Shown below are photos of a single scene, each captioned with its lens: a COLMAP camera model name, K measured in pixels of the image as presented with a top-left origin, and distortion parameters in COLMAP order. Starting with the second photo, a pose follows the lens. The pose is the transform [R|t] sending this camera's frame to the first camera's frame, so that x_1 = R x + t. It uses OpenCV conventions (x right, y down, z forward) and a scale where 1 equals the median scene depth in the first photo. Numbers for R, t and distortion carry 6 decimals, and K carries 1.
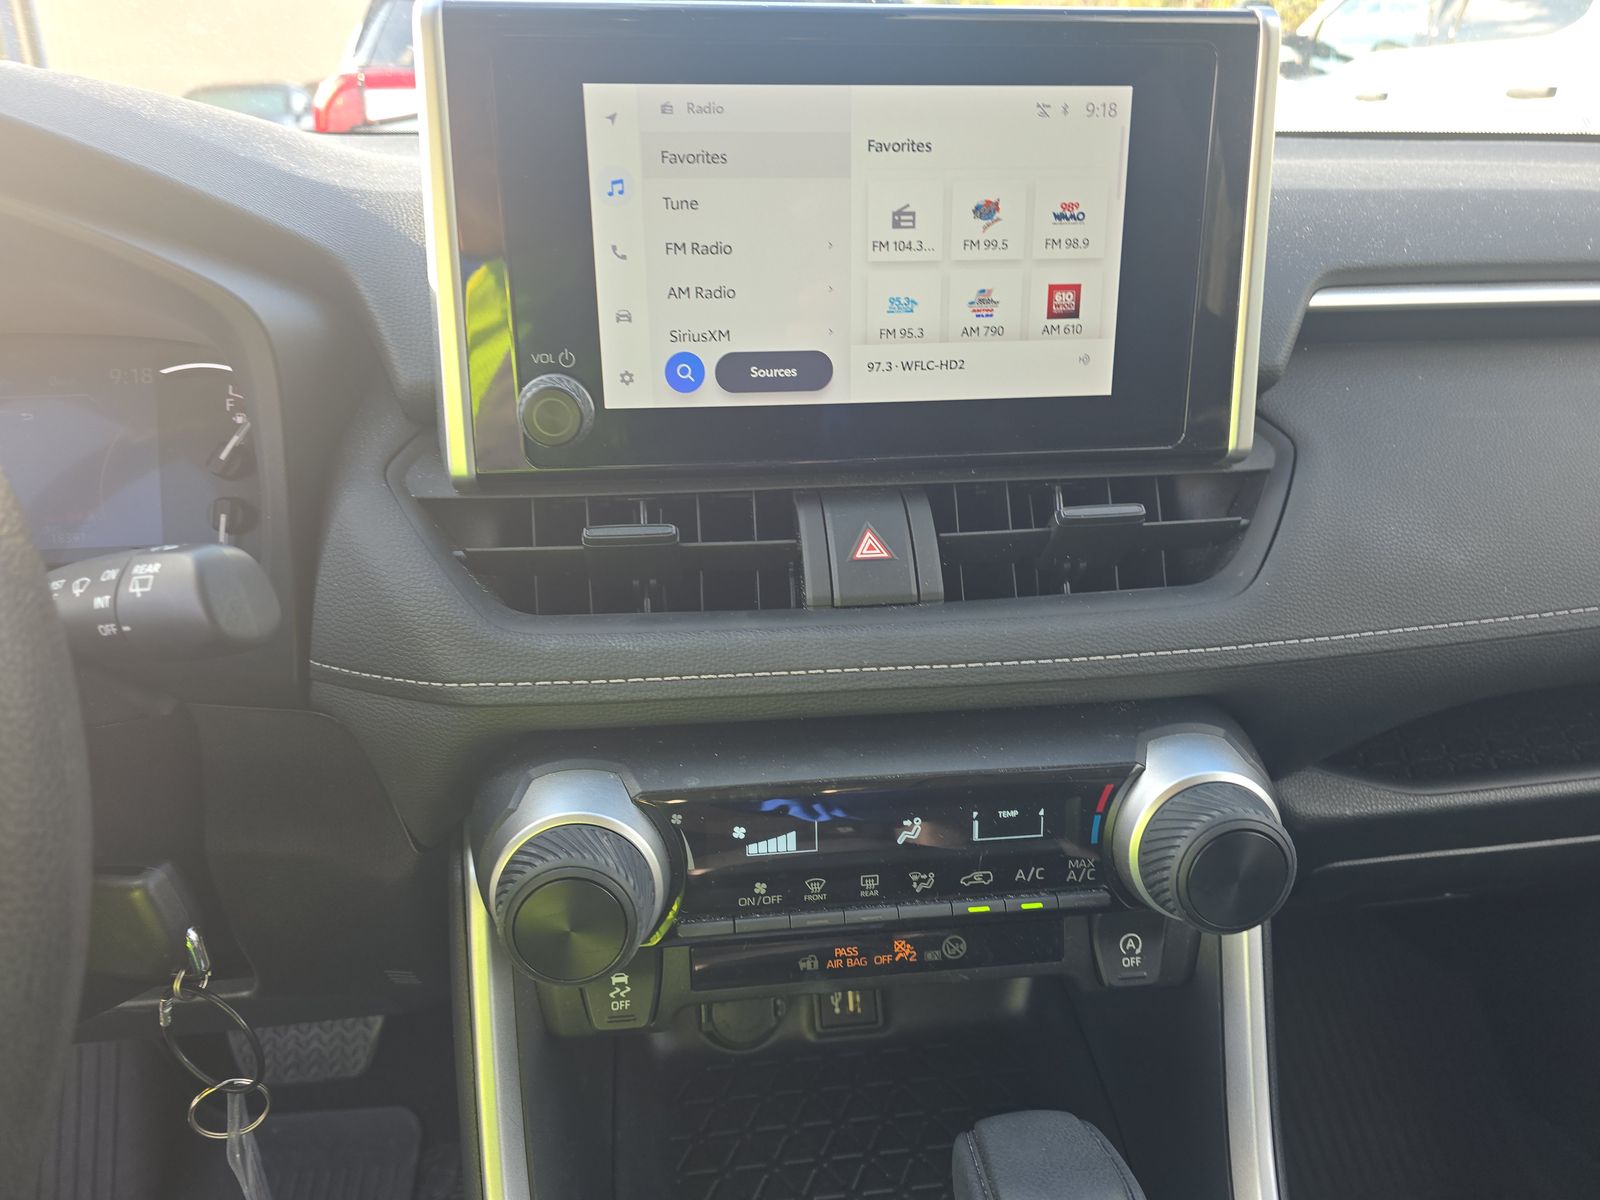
lens RADIAL K [[1068.8, 0, 801.9], [0, 1068.8, 590.0], [0, 0, 1]] dist [0.046129, -0.042375]
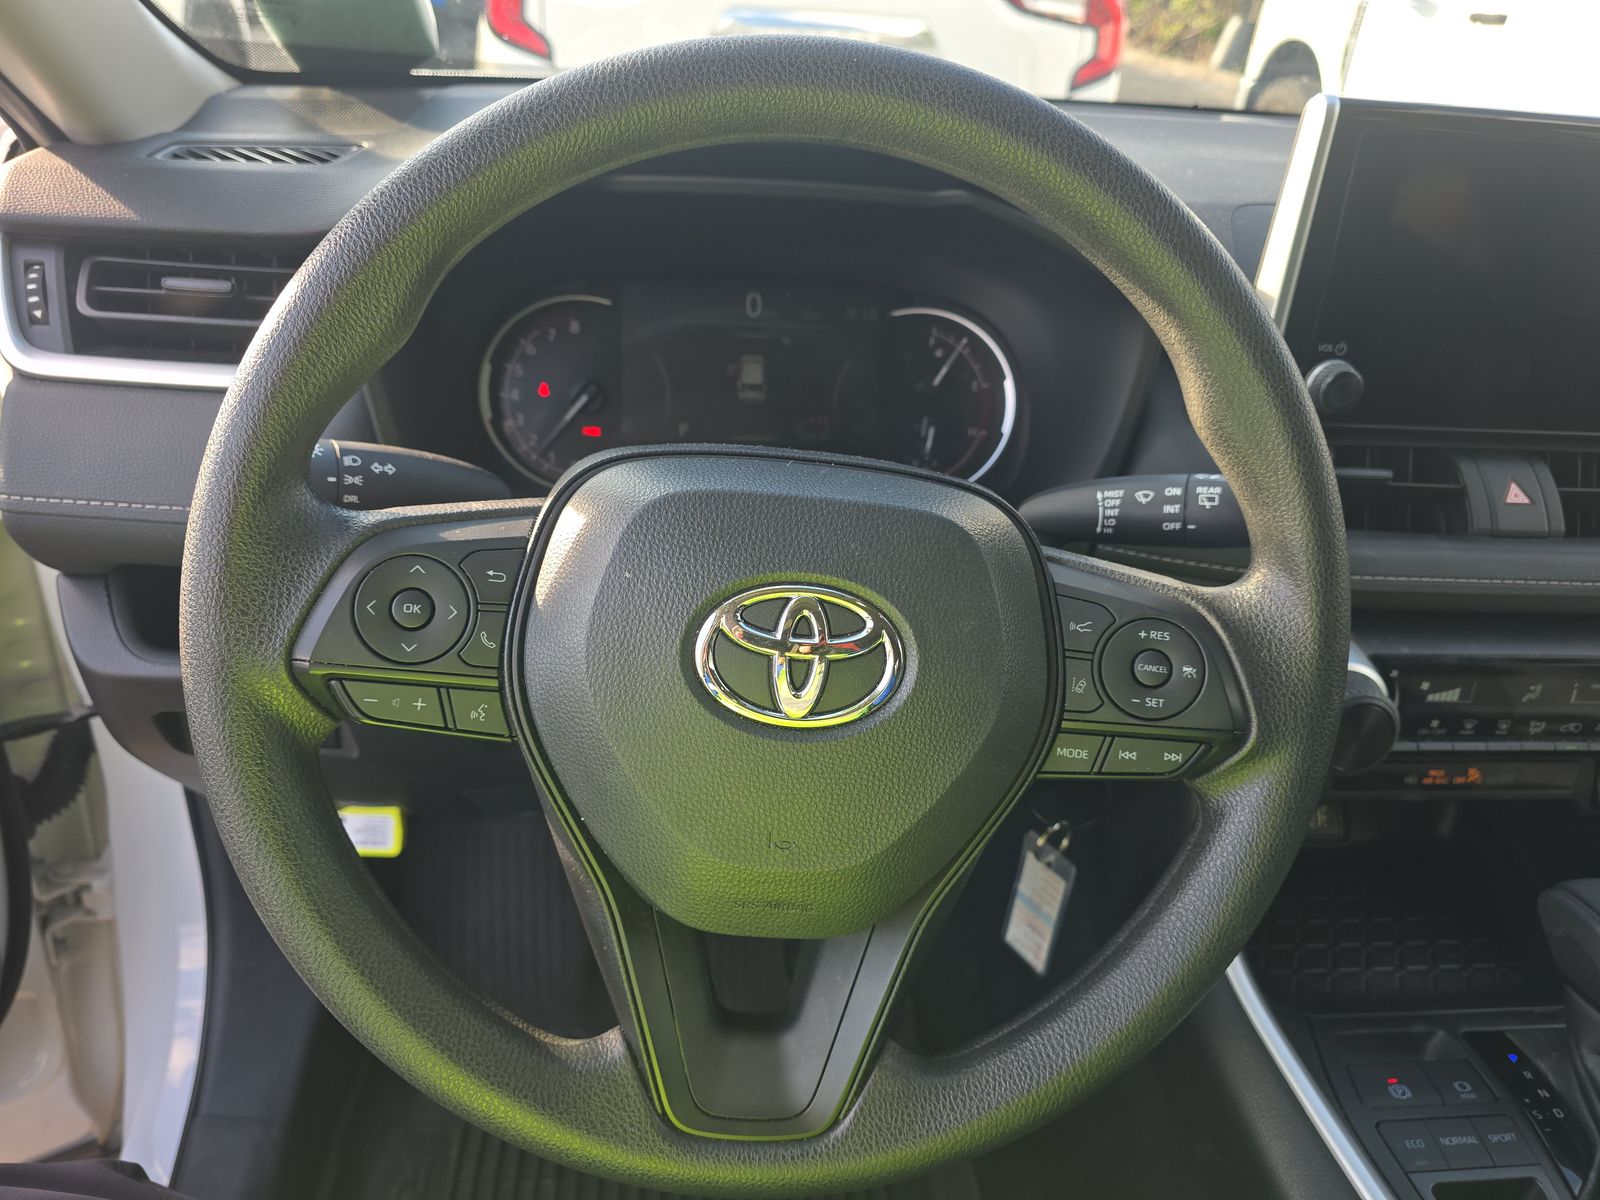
lens RADIAL K [[1068.8, 0, 795.9], [0, 1068.8, 605.8], [0, 0, 1]] dist [0.046129, -0.042375]
pose [[0.997370, 0.071483, 0.012003, -0.920979], [-0.072409, 0.990098, 0.120260, 0.001877], [-0.003287, -0.120813, 0.992670, -0.445292]]
